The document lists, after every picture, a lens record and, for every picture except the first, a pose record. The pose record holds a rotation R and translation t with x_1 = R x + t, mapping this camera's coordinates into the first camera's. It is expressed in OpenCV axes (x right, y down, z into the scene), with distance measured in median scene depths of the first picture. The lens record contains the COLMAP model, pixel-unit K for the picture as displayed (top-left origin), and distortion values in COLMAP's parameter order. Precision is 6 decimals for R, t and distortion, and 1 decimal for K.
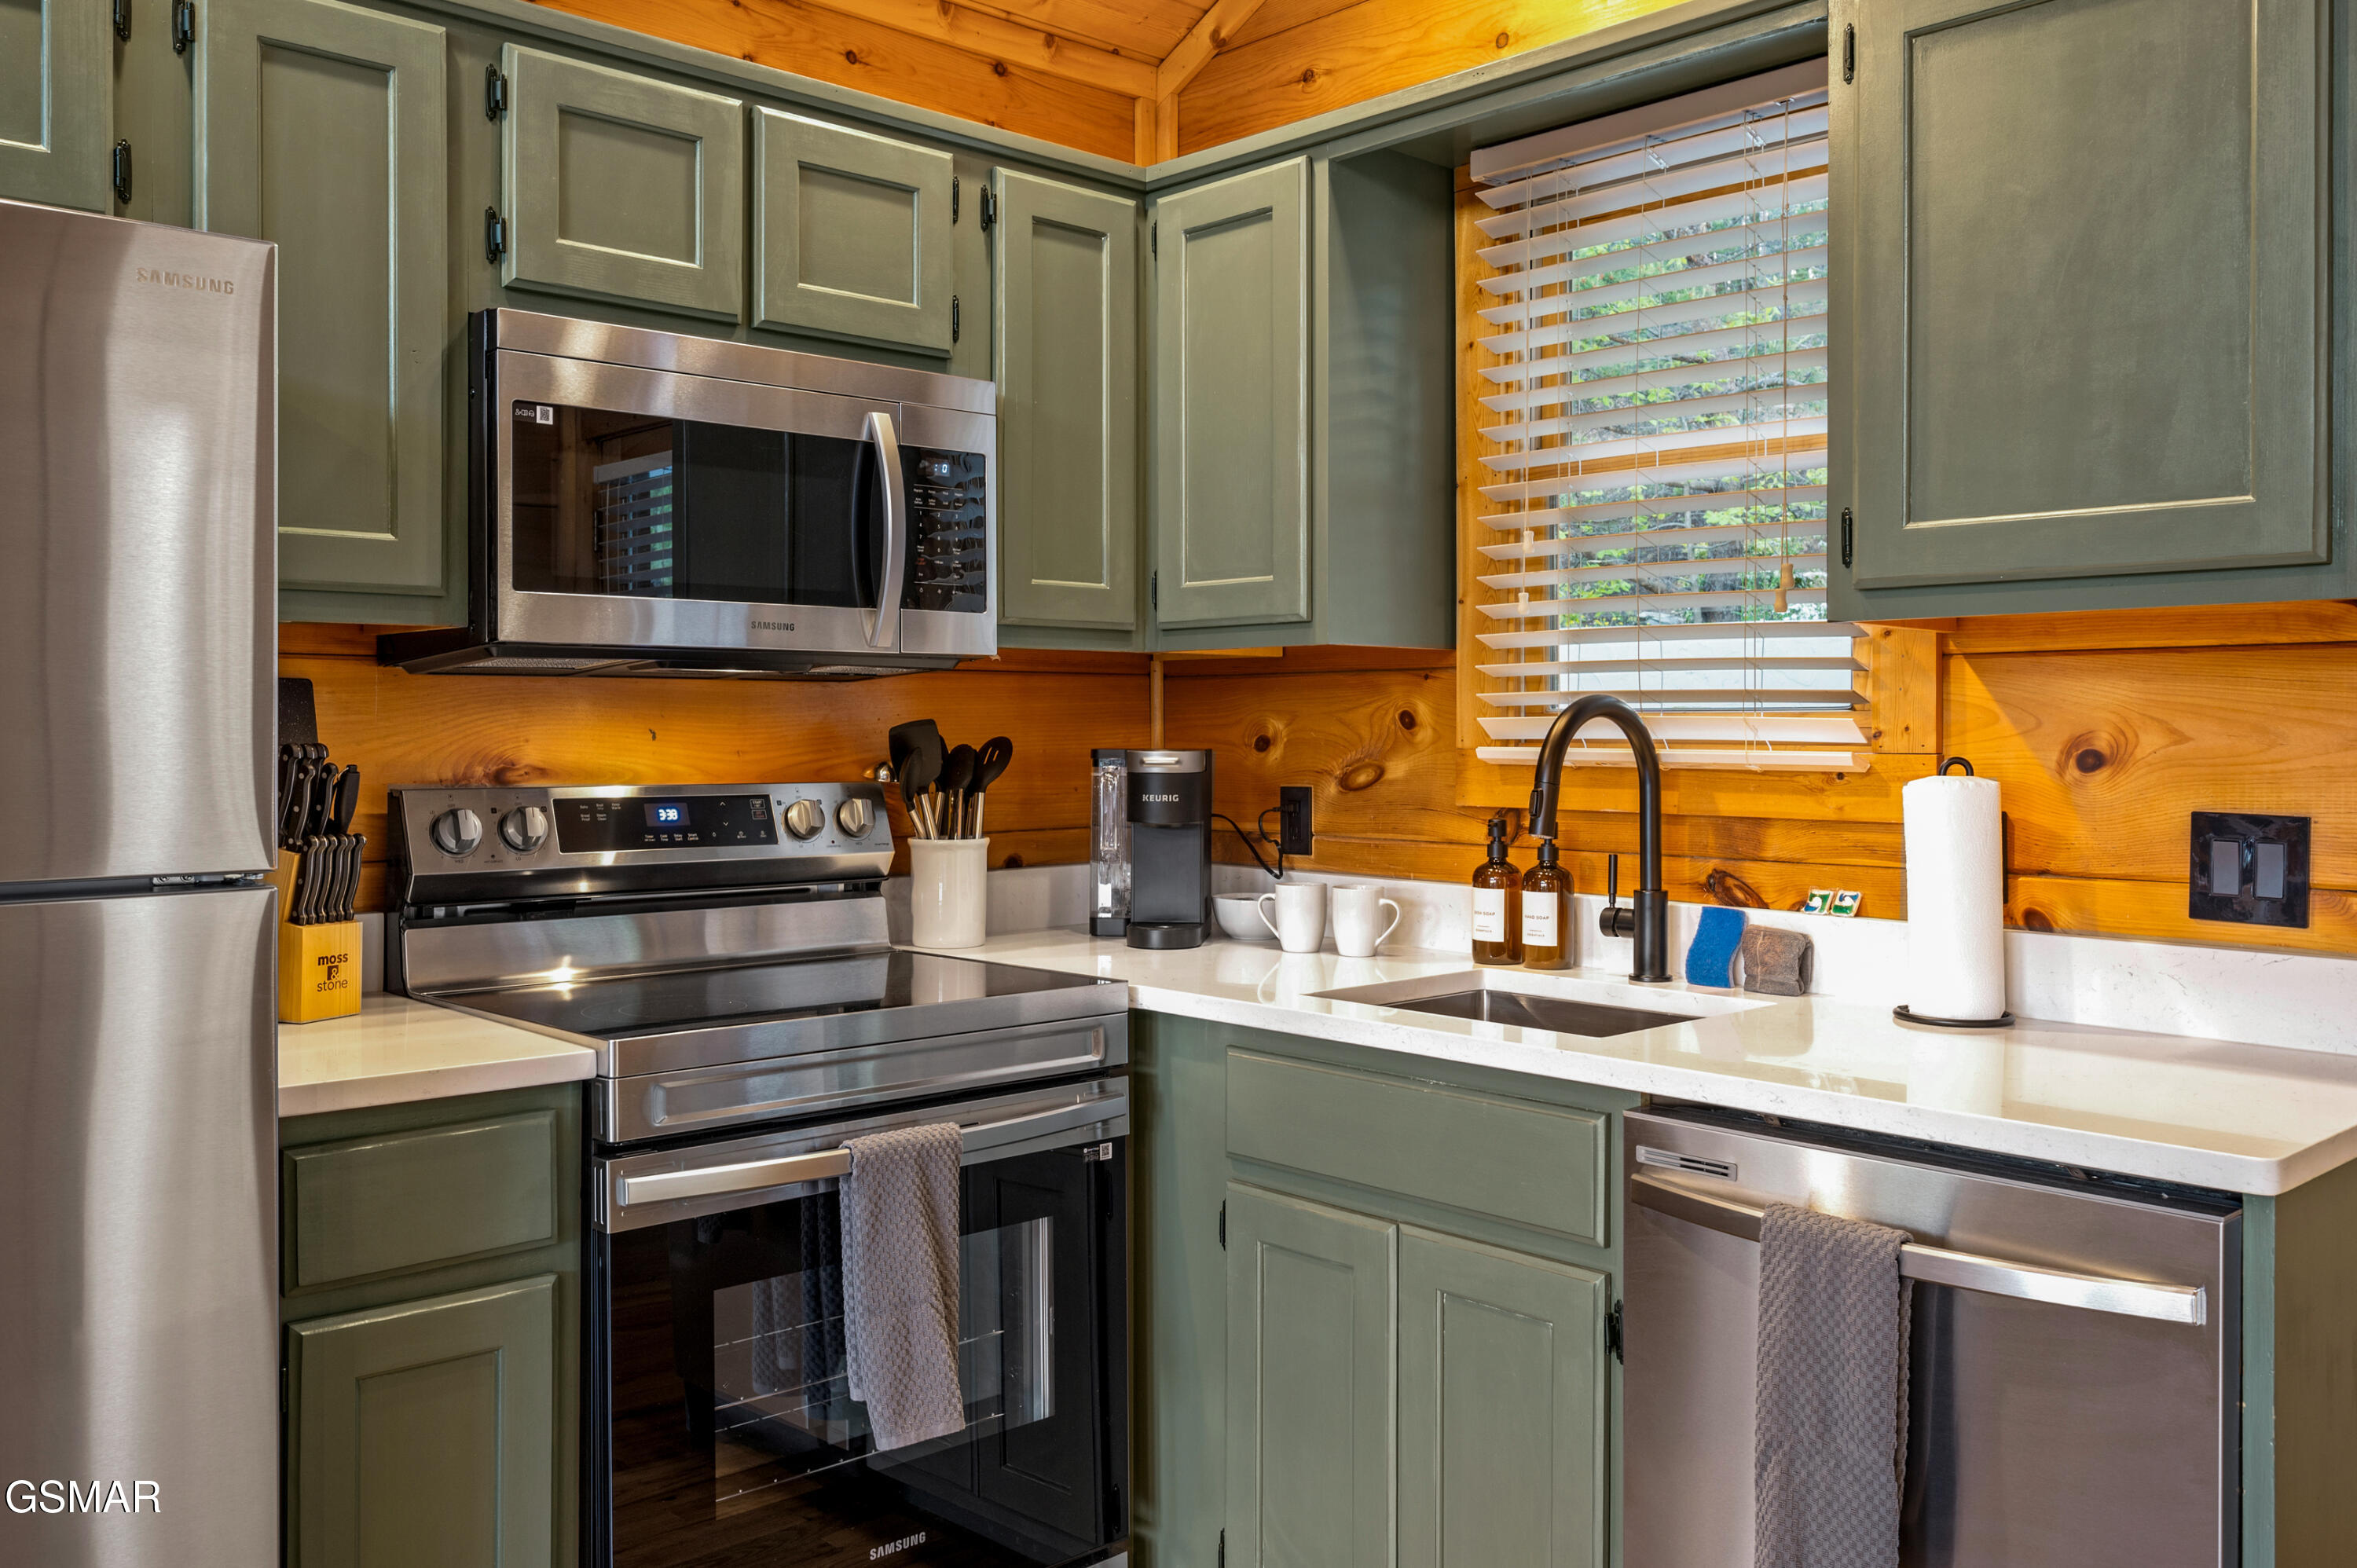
lens RADIAL K [[1924.7, 0, 1210.4], [0, 1924.7, 725.2], [0, 0, 1]] dist [-0.004881, 0.002936]
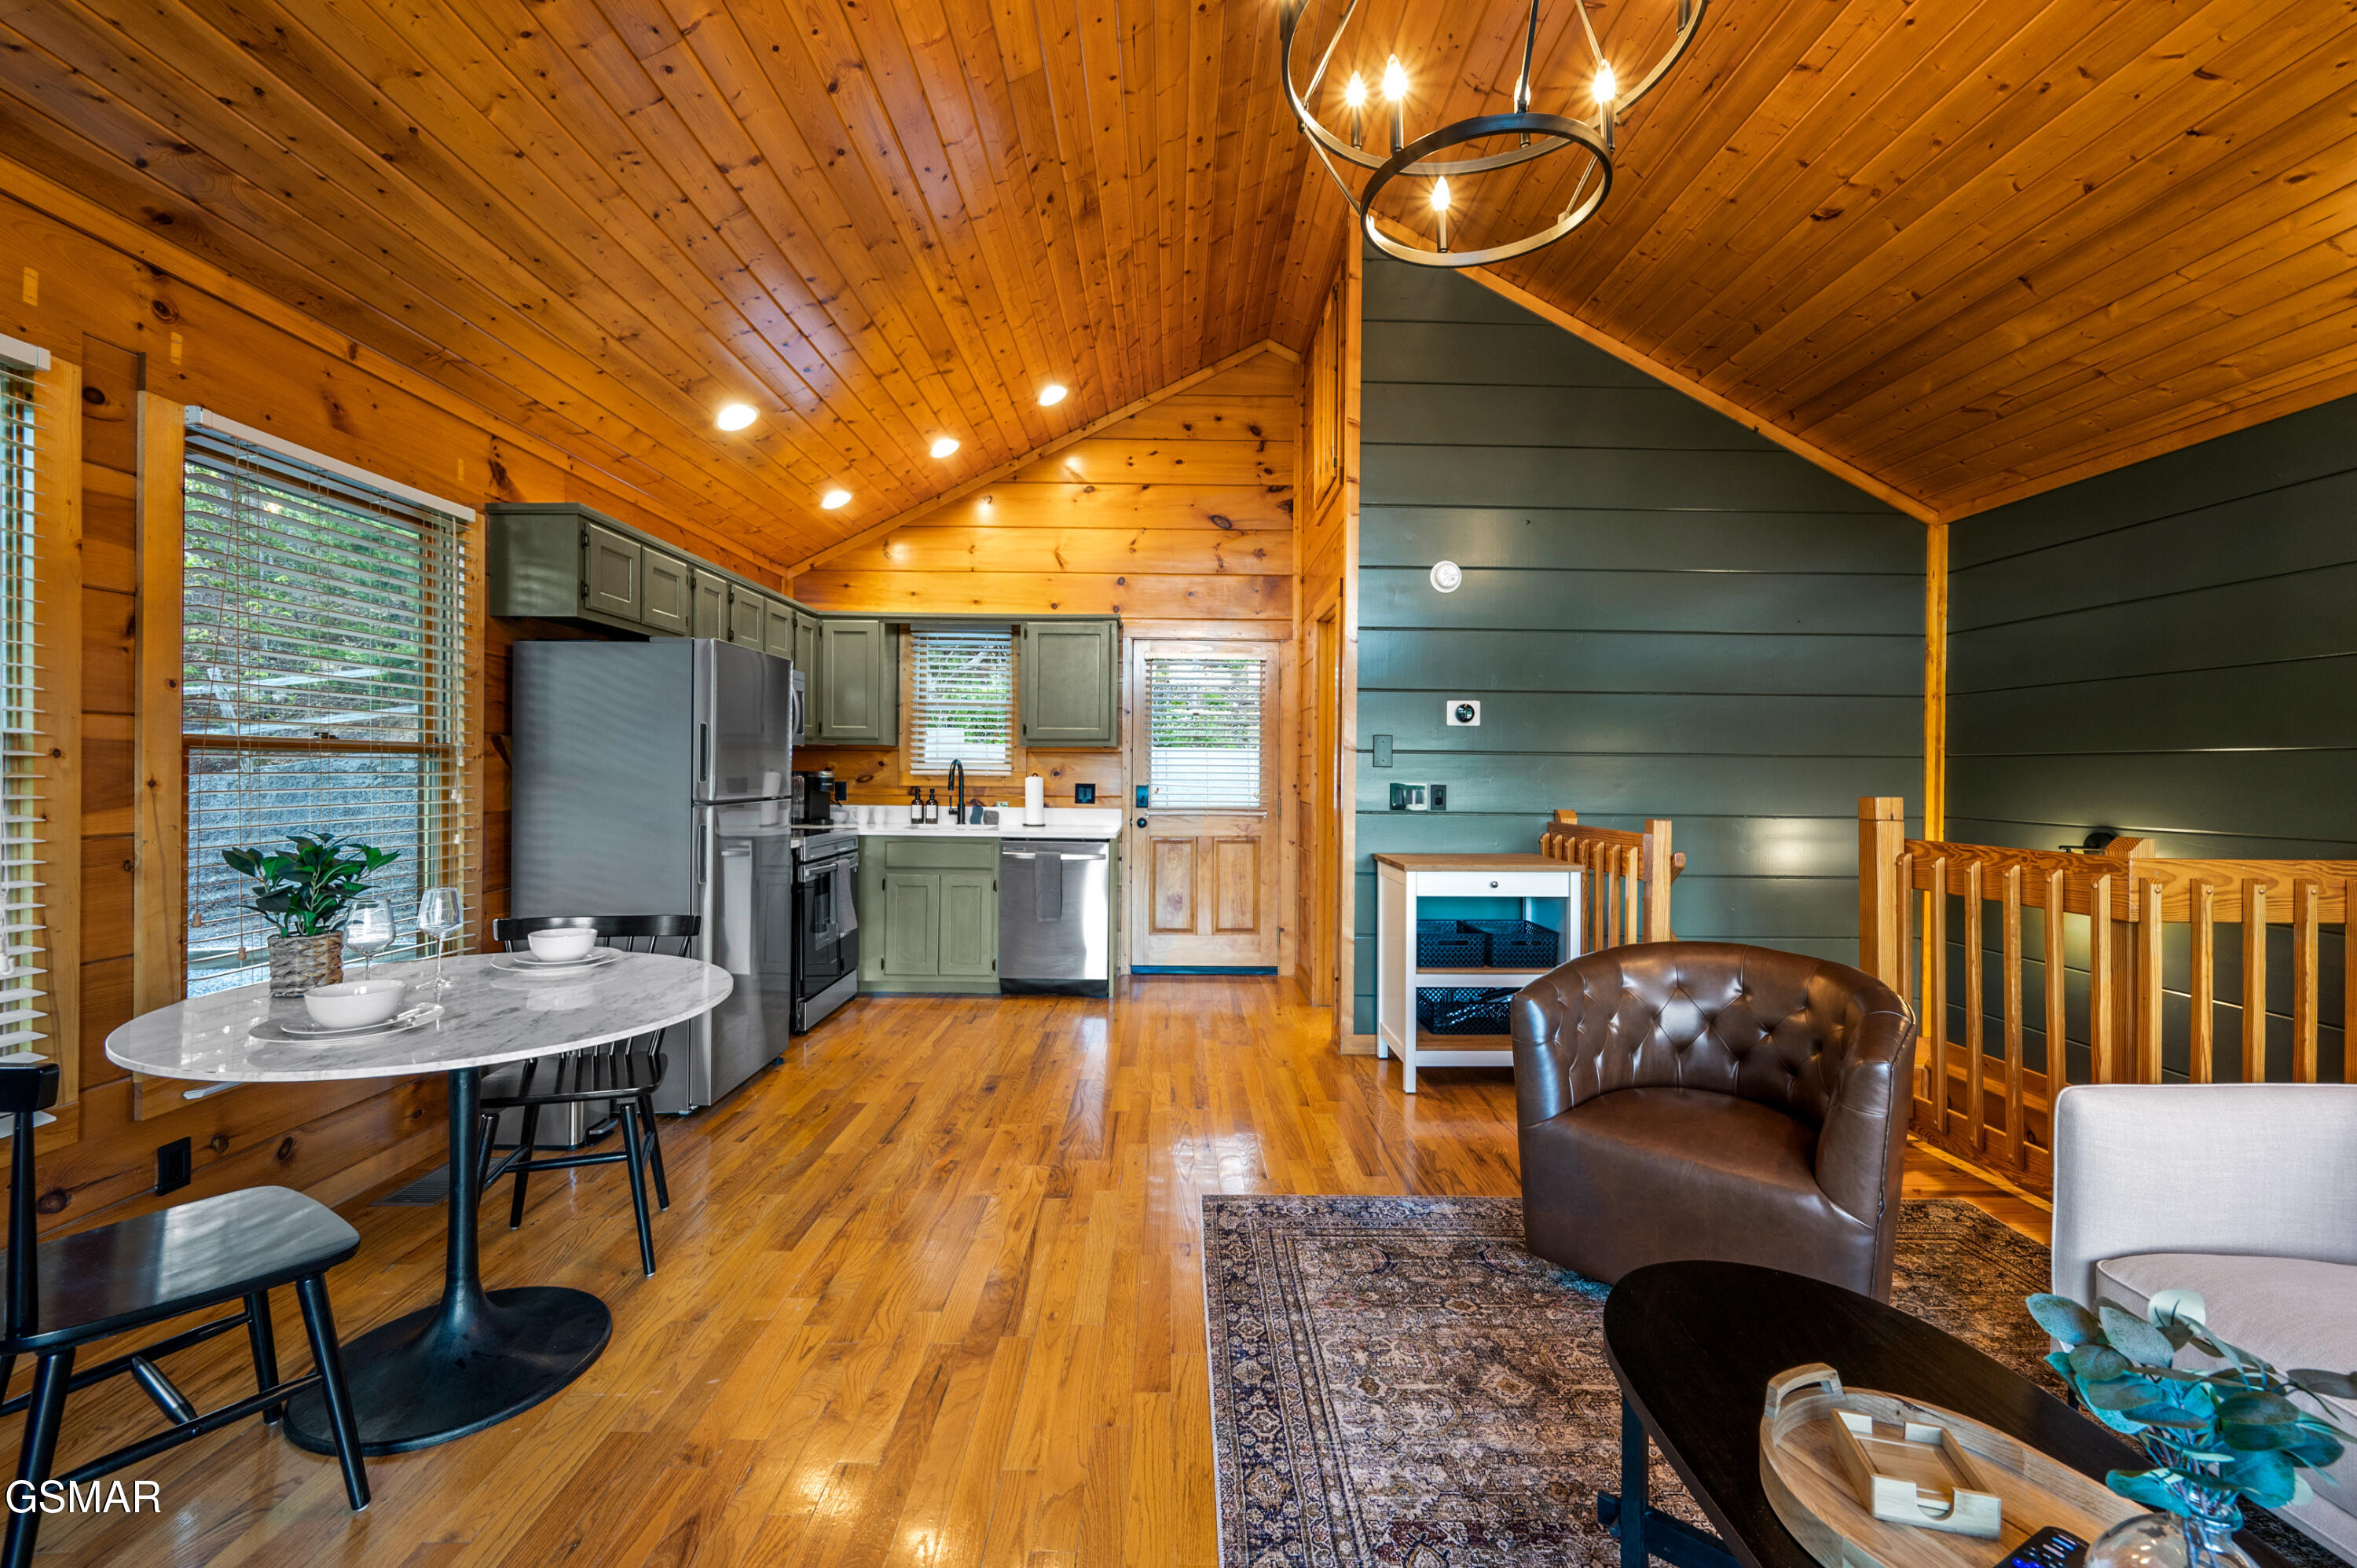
lens RADIAL K [[944.0, 0, 1196.4], [0, 944.0, 779.5], [0, 0, 1]] dist [-0.000624, -0.000297]
pose [[0.664895, -0.002298, 0.746933, -1.203229], [-0.008959, 0.999899, 0.011051, 0.002656], [-0.746883, -0.014039, 0.664807, -0.972607]]
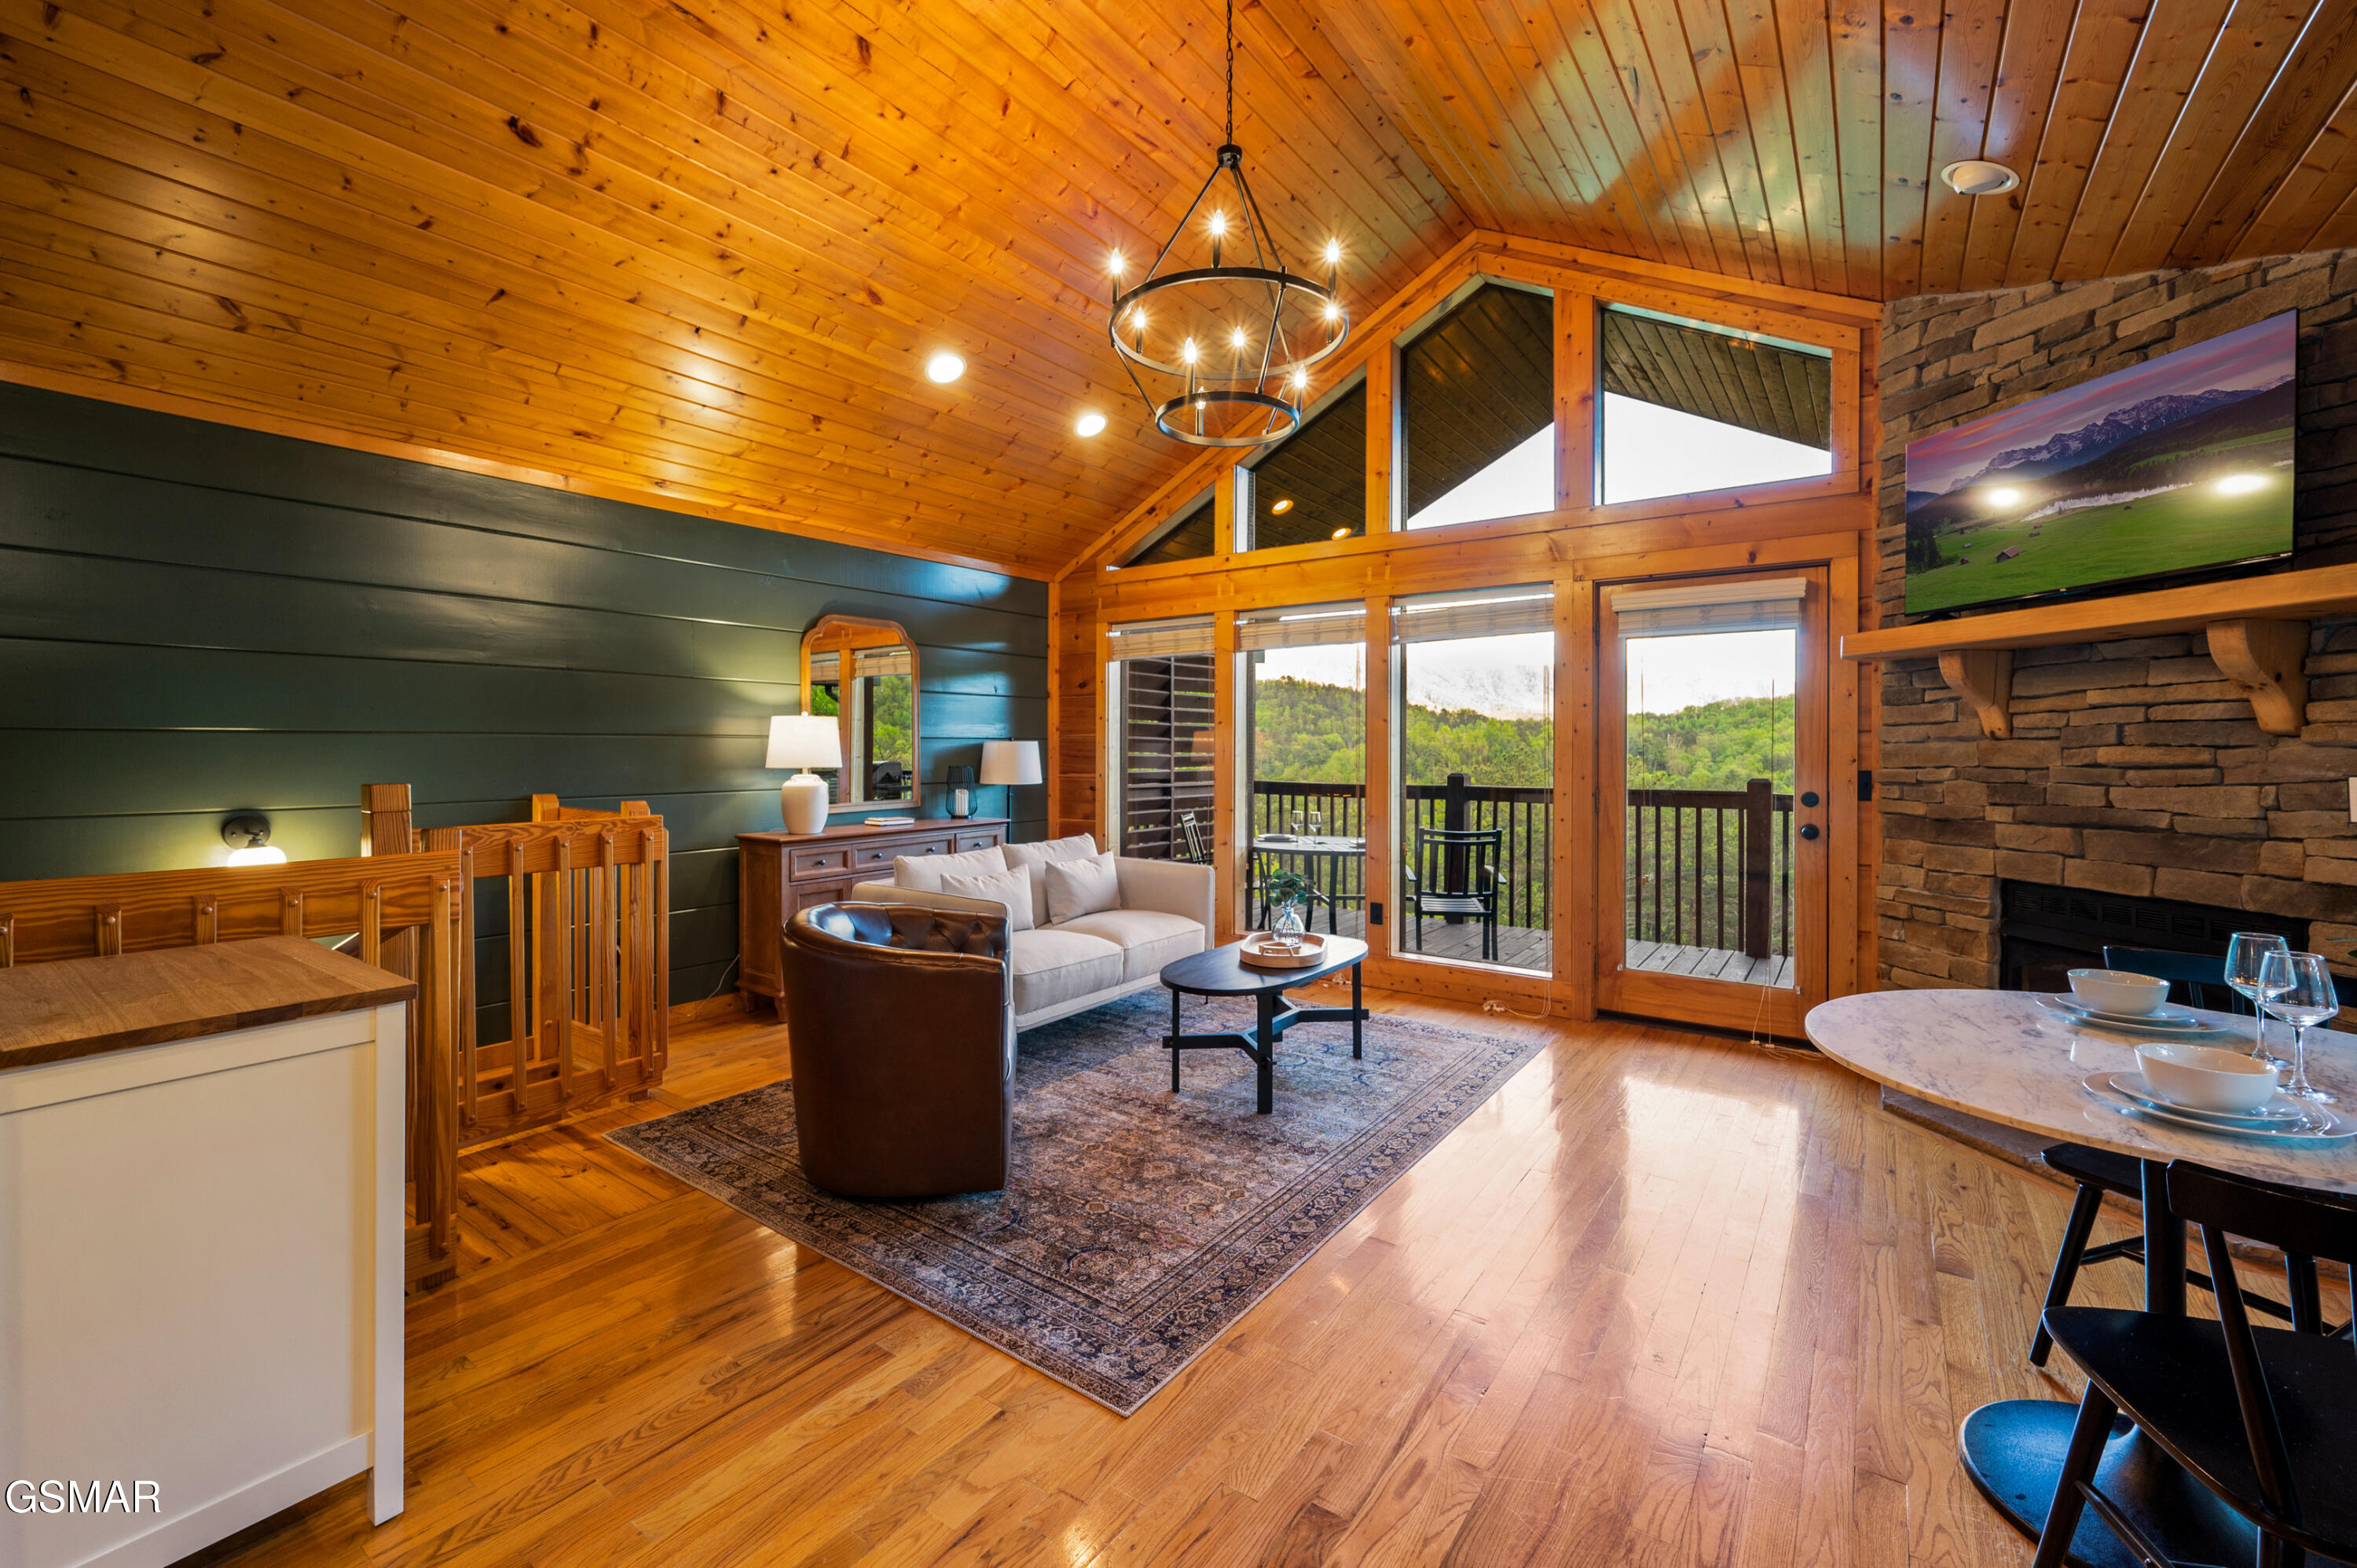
lens RADIAL K [[955.0, 0, 1170.6], [0, 955.0, 747.1], [0, 0, 1]] dist [-0.001090, -0.000399]
pose [[-0.984982, -0.002731, -0.172633, -0.160587], [-0.002434, 0.999995, -0.001932, -0.010553], [0.172638, -0.001483, -0.984984, 0.668624]]
